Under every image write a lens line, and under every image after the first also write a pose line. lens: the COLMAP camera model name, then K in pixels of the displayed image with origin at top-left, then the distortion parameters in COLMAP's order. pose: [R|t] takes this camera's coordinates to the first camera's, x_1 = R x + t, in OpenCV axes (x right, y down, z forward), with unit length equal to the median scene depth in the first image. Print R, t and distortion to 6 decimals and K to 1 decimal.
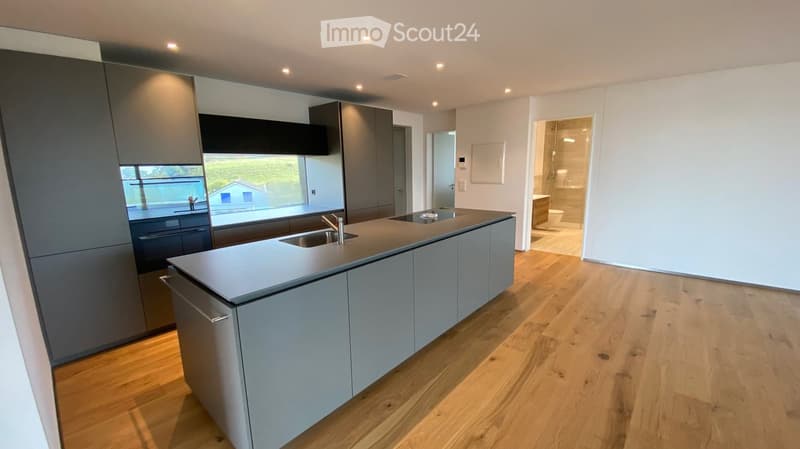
lens RADIAL K [[323.0, 0, 400.0], [0, 323.0, 224.5], [0, 0, 1]] dist [0.000667, -0.000234]
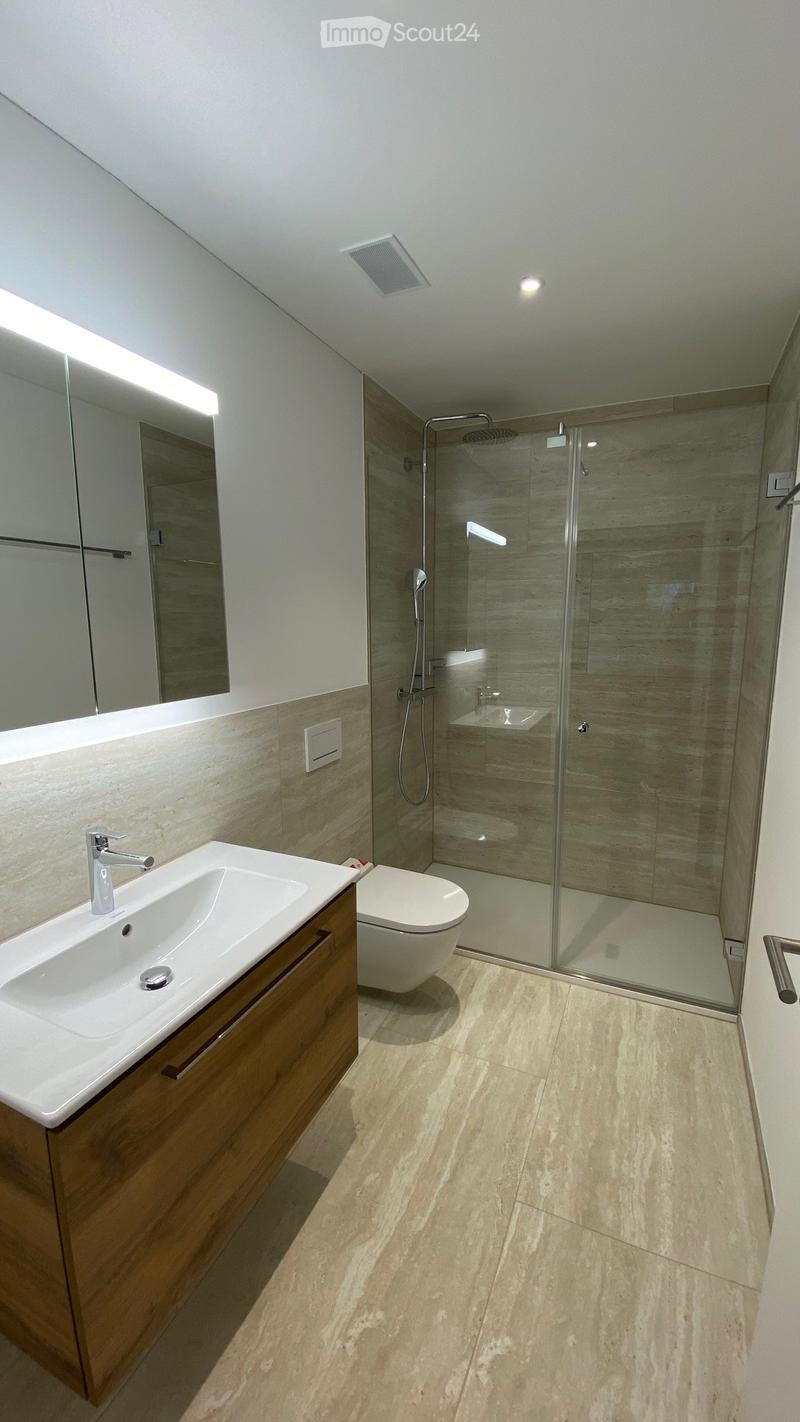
lens RADIAL K [[572.2, 0, 400.0], [0, 572.2, 711.0], [0, 0, 1]] dist [0.071062, -0.061476]
pose [[0.953803, -0.041976, 0.297487, 0.327284], [0.048650, 0.998702, -0.015062, -0.121558], [-0.296469, 0.028839, 0.954607, 0.609537]]
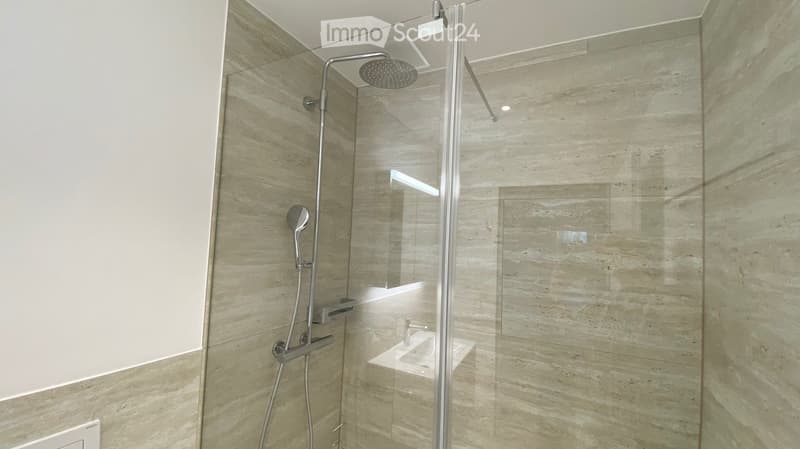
lens RADIAL K [[323.0, 0, 400.0], [0, 323.0, 224.5], [0, 0, 1]] dist [0.000667, -0.000234]
pose [[0.965779, 0.065958, 0.250838, 0.453695], [-0.006759, 0.973196, -0.229876, -0.164022], [-0.259277, 0.220314, 0.940339, 0.764832]]
